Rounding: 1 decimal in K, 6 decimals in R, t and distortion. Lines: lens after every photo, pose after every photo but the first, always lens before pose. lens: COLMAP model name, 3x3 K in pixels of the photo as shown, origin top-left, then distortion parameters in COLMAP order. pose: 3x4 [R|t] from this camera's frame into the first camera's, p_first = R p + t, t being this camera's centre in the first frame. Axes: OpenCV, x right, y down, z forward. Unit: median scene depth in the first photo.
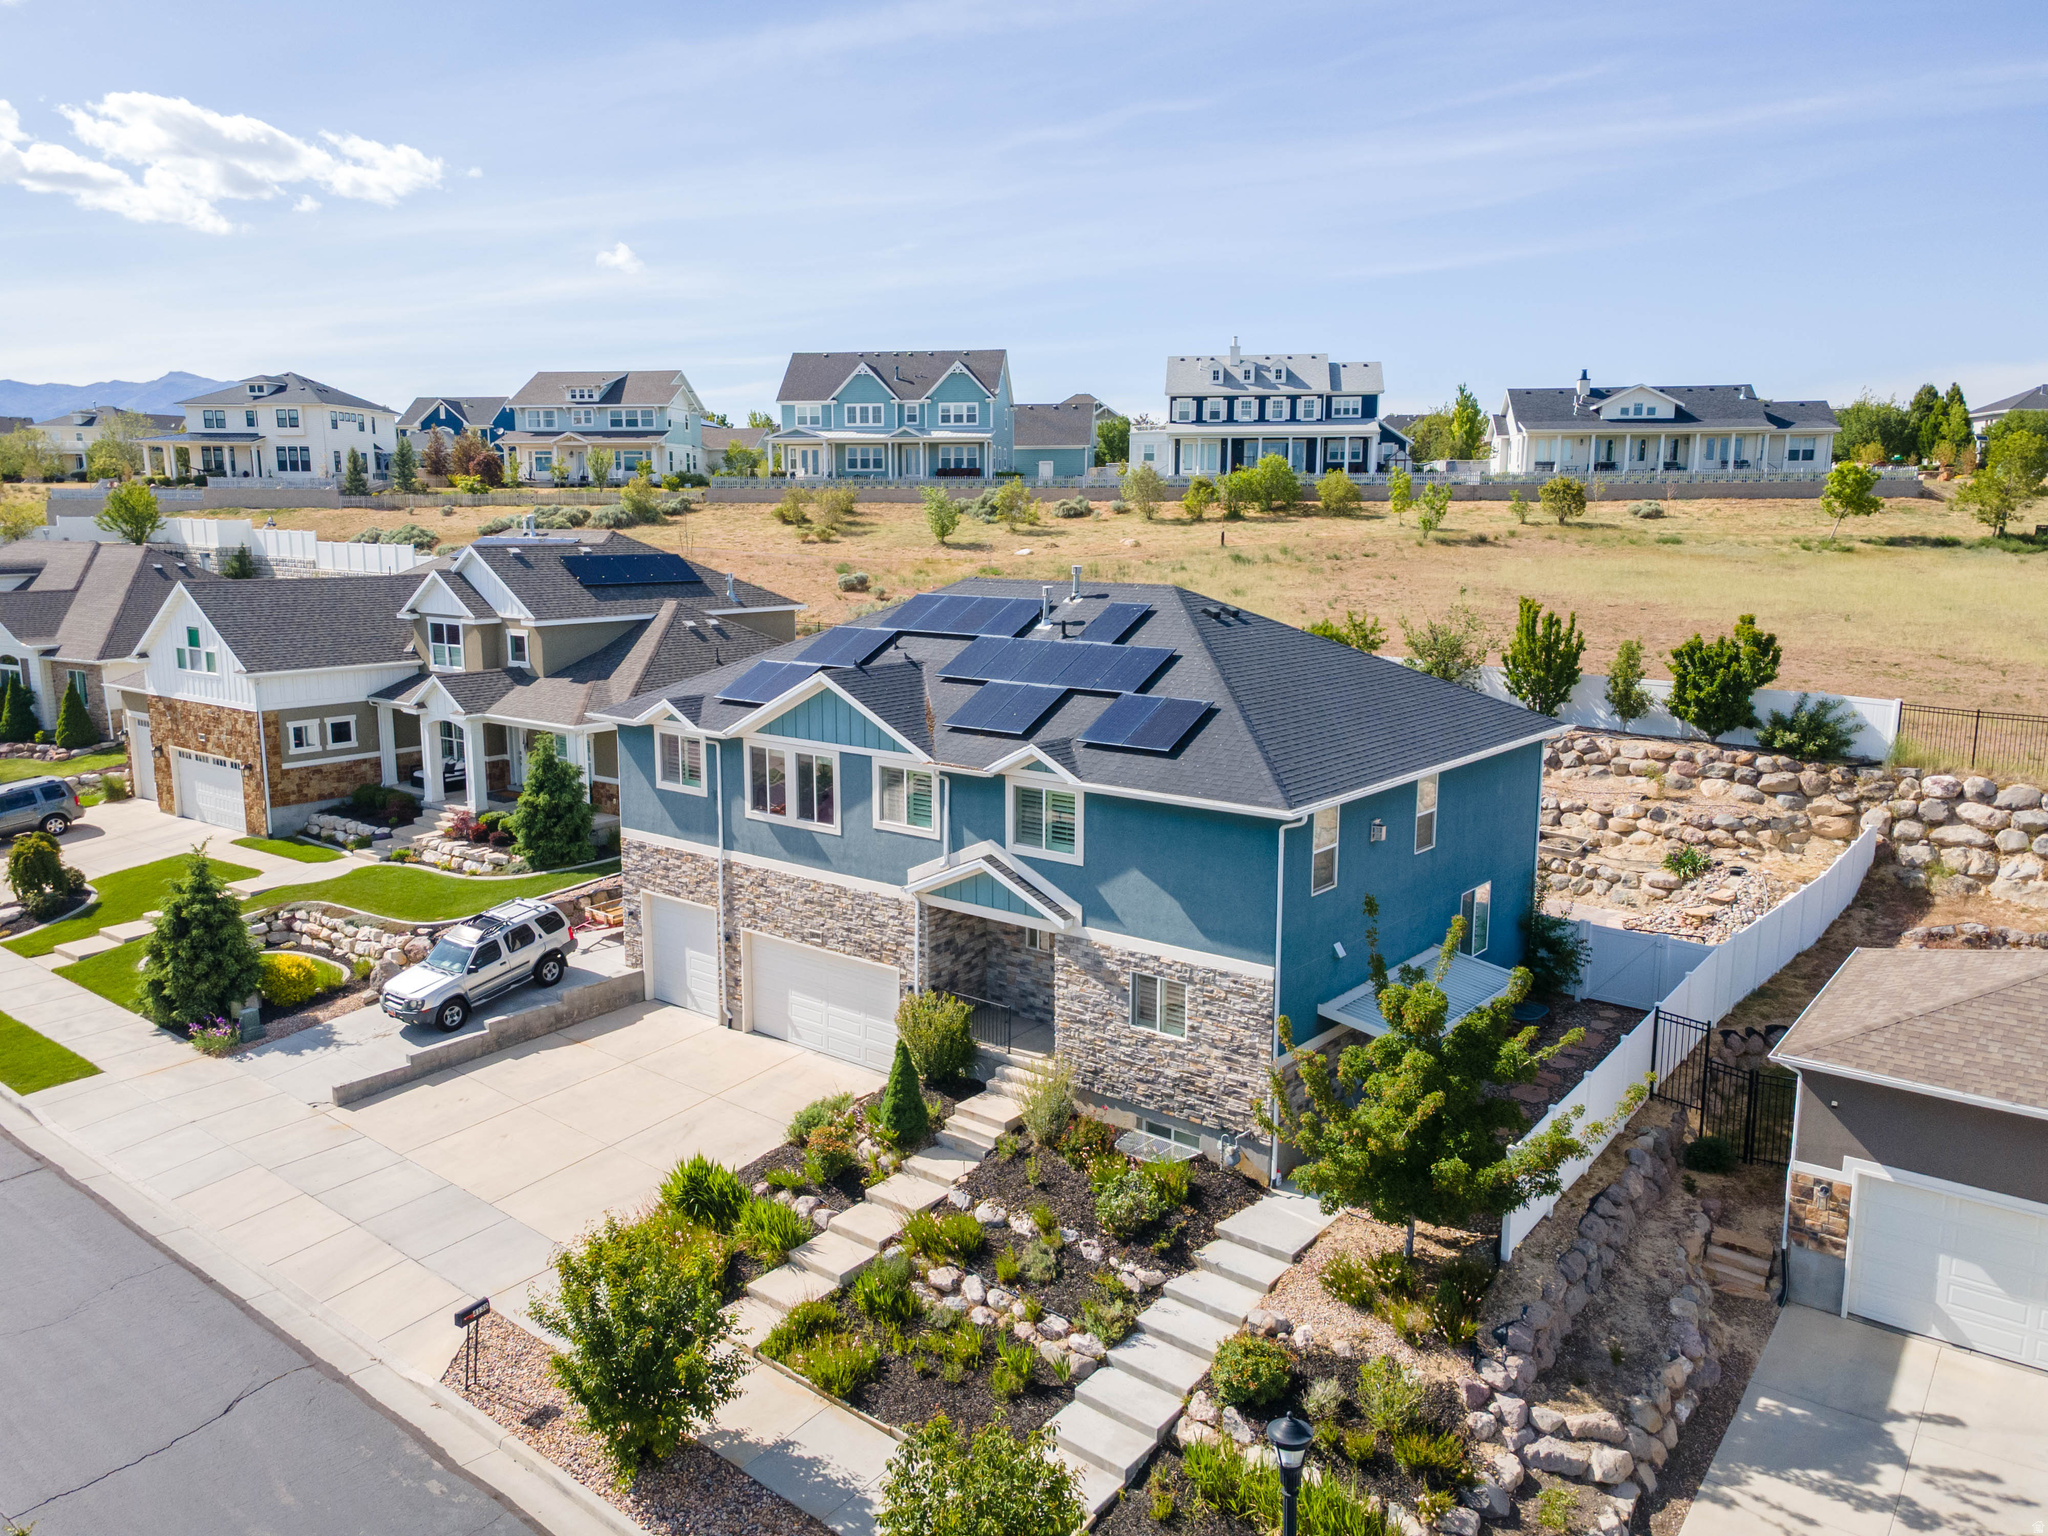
lens RADIAL K [[1497.4, 0, 1009.7], [0, 1497.4, 762.0], [0, 0, 1]] dist [0.024195, 0.026503]
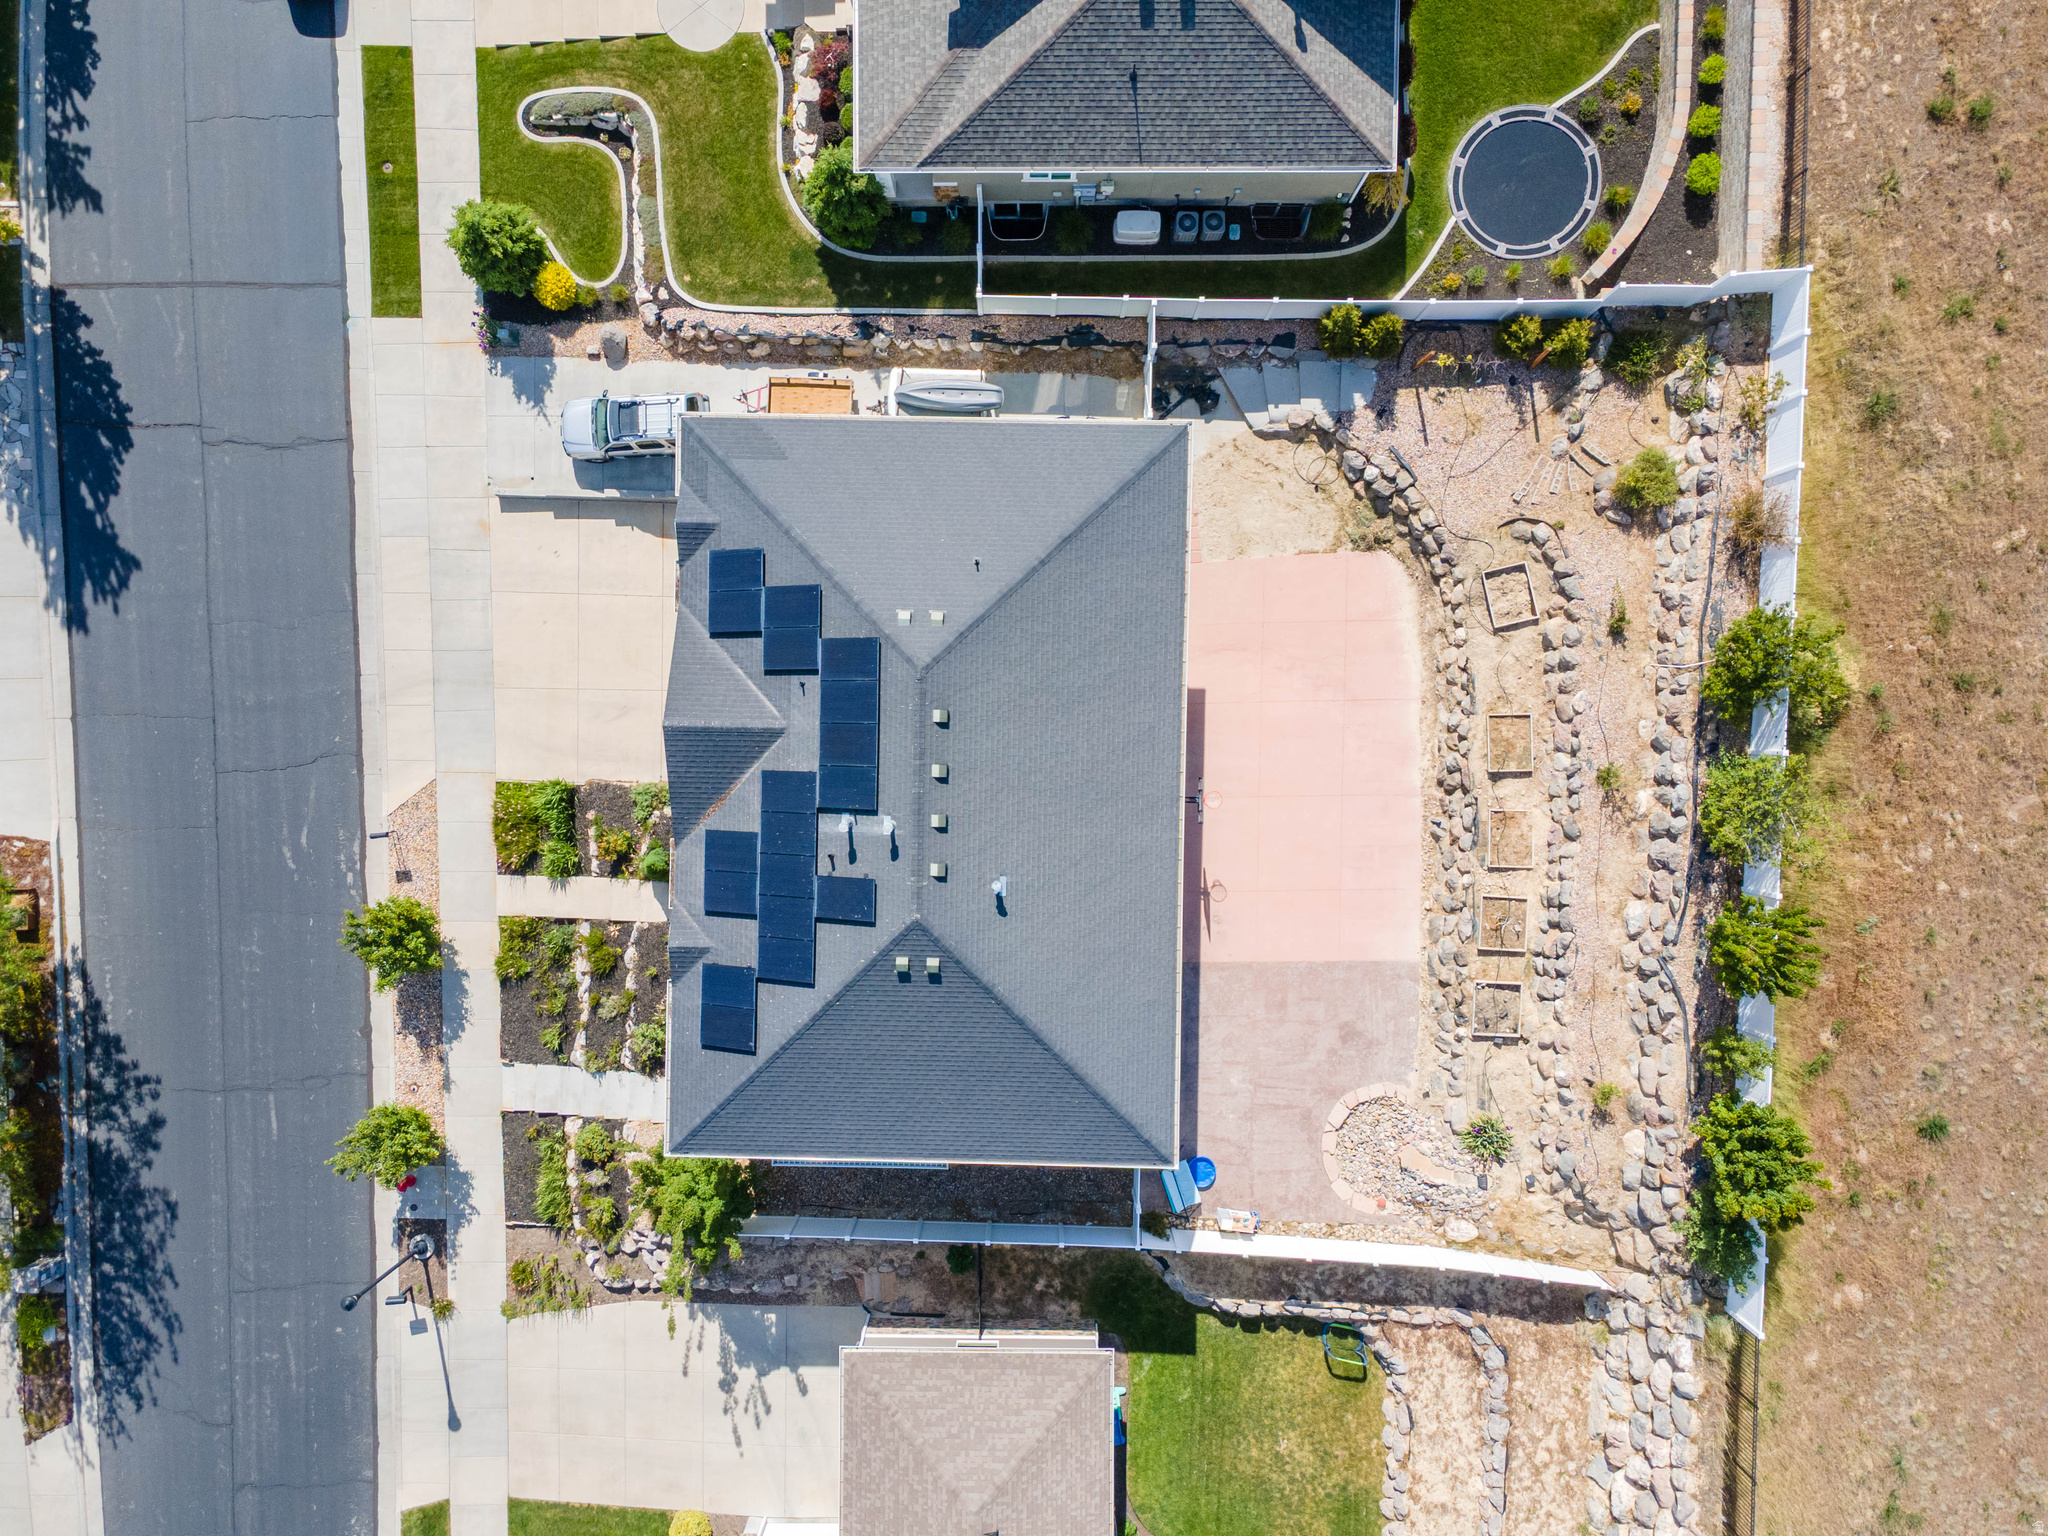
lens RADIAL K [[1500.6, 0, 1006.8], [0, 1500.6, 756.0], [0, 0, 1]] dist [0.002563, 0.087649]
pose [[0.619104, 0.785309, -0.000256, 0.057439], [-0.120985, 0.095701, 0.988030, -1.196114], [0.775933, -0.611663, 0.154260, 0.951957]]
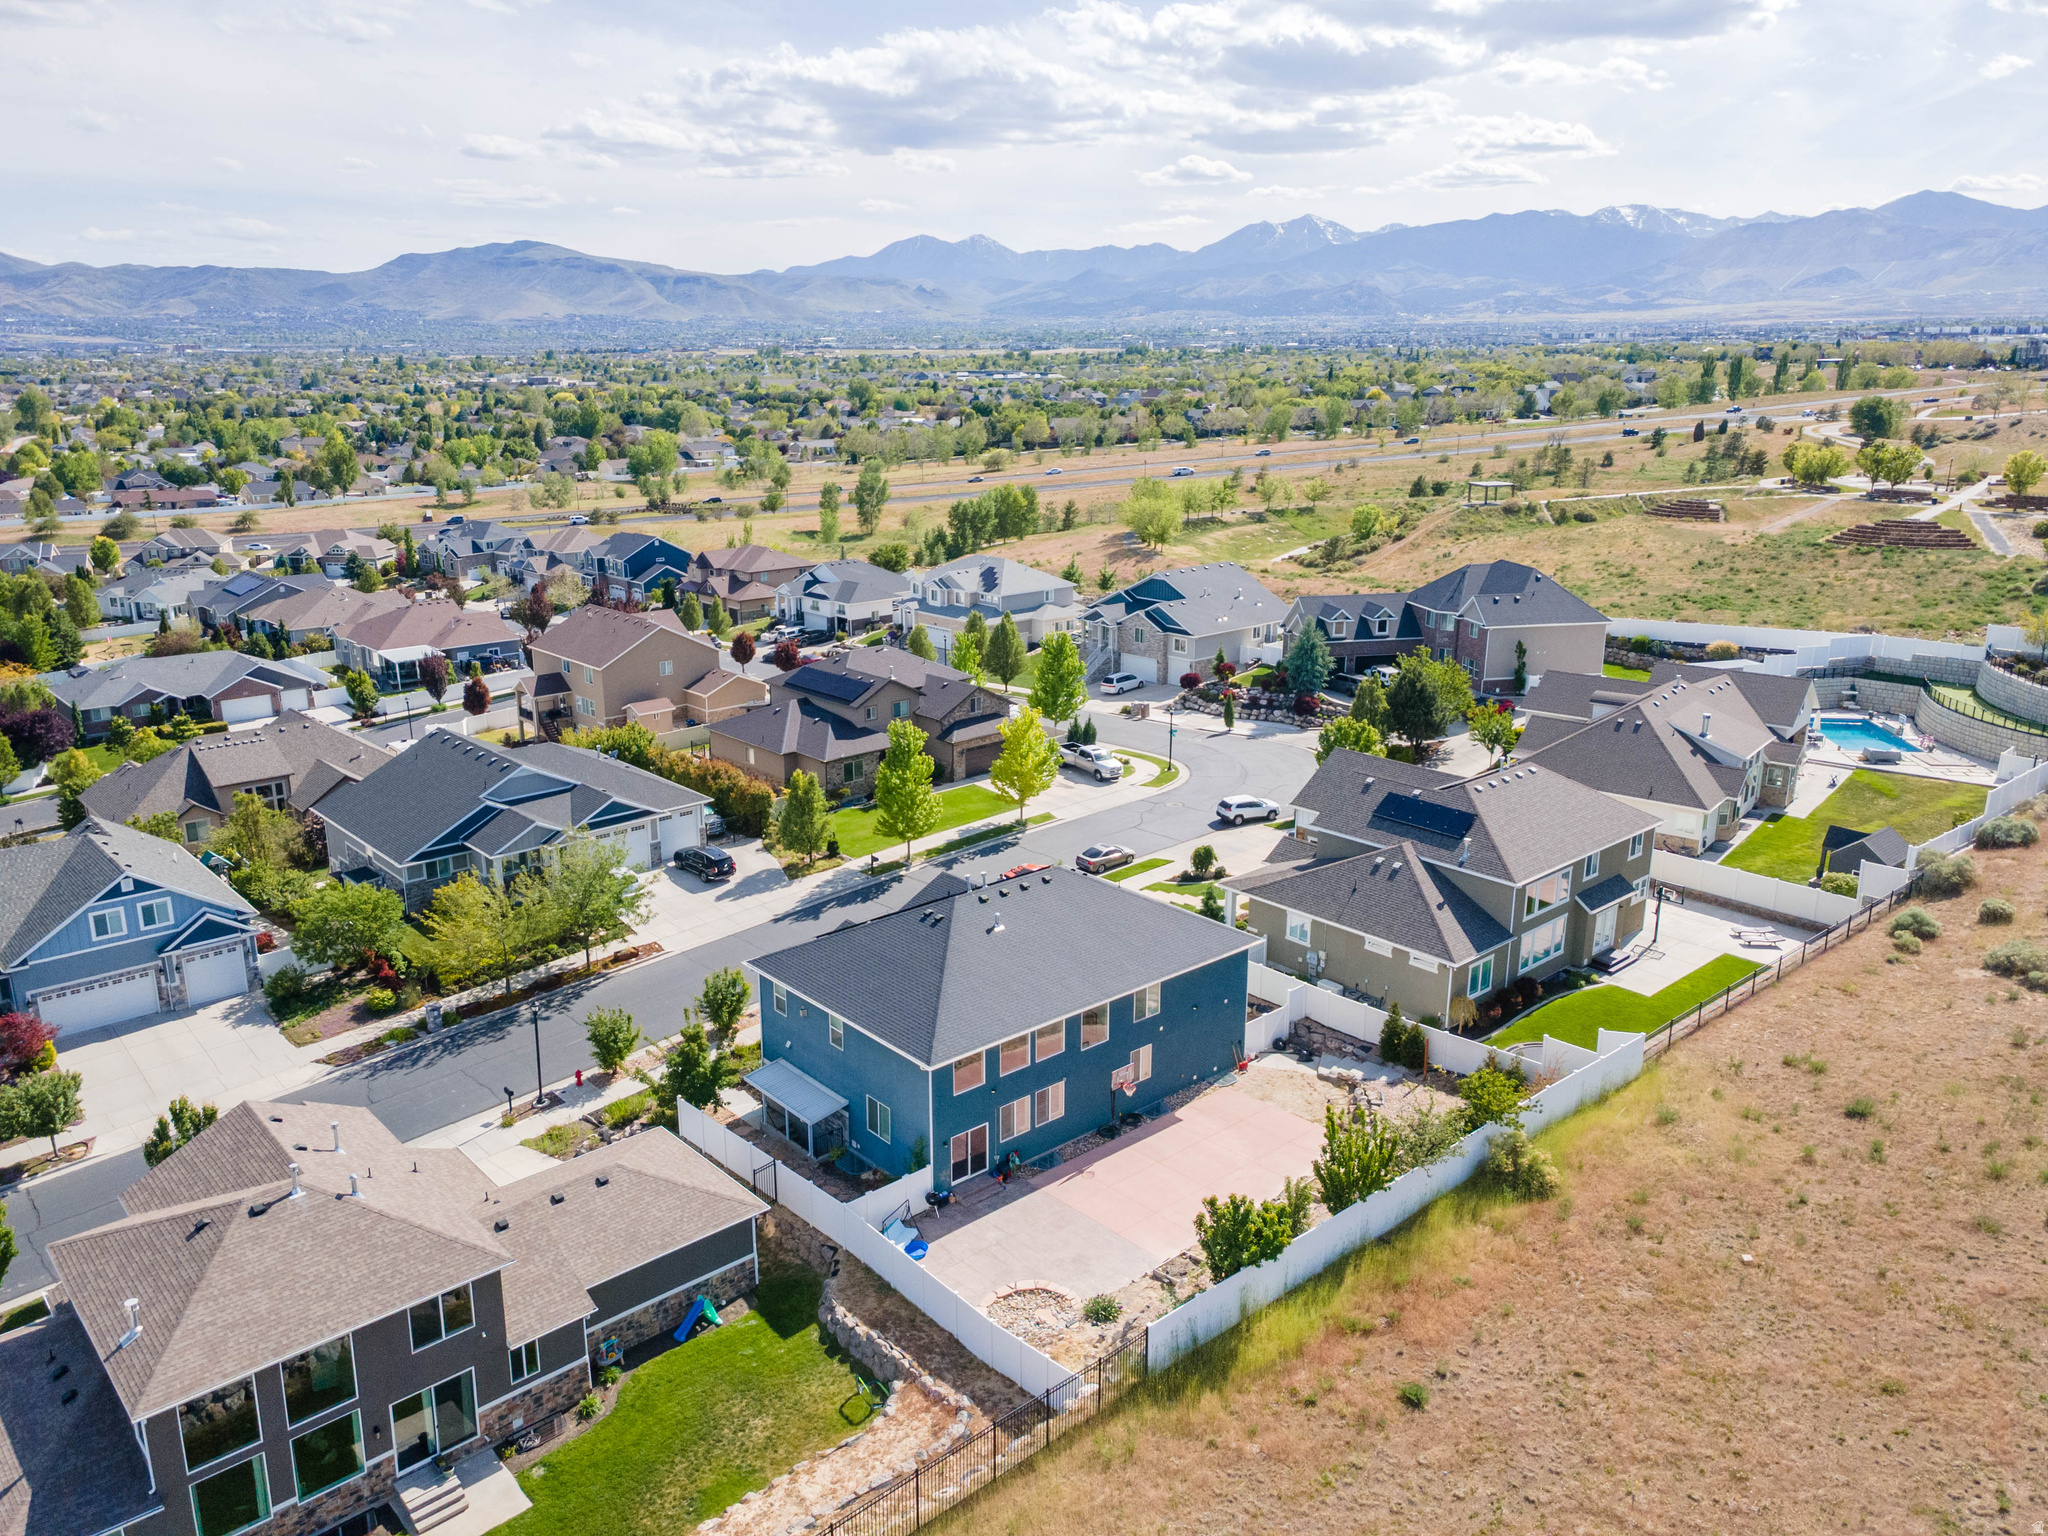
lens RADIAL K [[1469.1, 0, 1008.3], [0, 1469.1, 818.2], [0, 0, 1]] dist [0.036509, -0.003683]
pose [[-0.166794, 0.301252, -0.938843, 1.822625], [-0.167766, 0.929626, 0.328100, -0.835553], [0.971614, 0.212231, -0.104516, 1.232120]]
